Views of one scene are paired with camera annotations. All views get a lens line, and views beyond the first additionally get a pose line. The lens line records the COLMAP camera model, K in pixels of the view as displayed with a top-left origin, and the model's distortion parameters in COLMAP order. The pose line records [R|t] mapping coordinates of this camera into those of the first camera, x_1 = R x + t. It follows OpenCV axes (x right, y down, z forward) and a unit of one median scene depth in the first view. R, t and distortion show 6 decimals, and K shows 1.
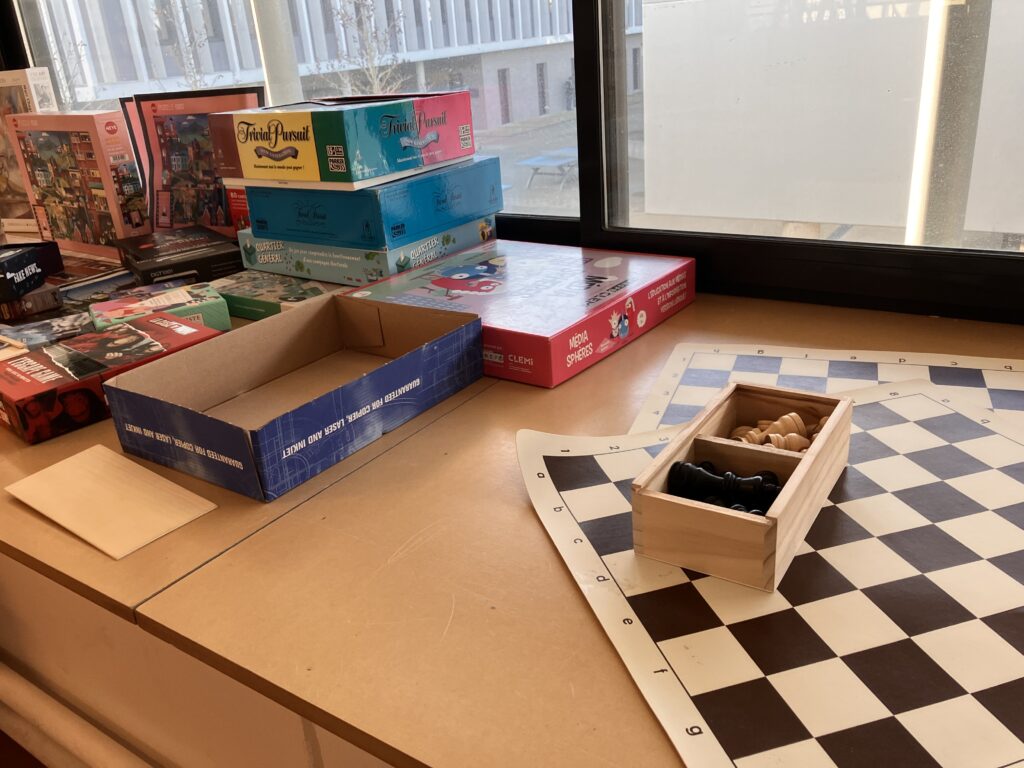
lens RADIAL K [[837.6, 0, 512.0], [0, 837.6, 384.0], [0, 0, 1]] dist [0.039538, -0.011611]
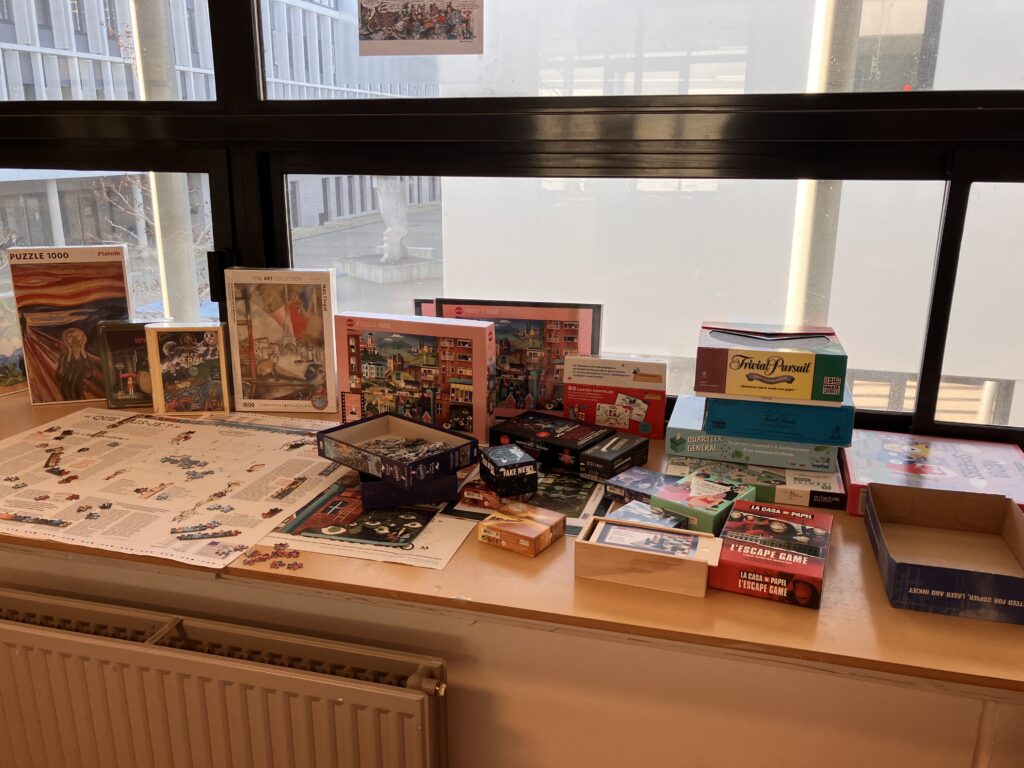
lens RADIAL K [[837.6, 0, 512.0], [0, 837.6, 384.0], [0, 0, 1]] dist [0.039538, -0.011611]
pose [[0.938922, -0.009581, 0.343996, -1.079252], [0.055432, 0.990770, -0.123702, -0.109291], [-0.339635, 0.135215, 0.930787, -0.135925]]
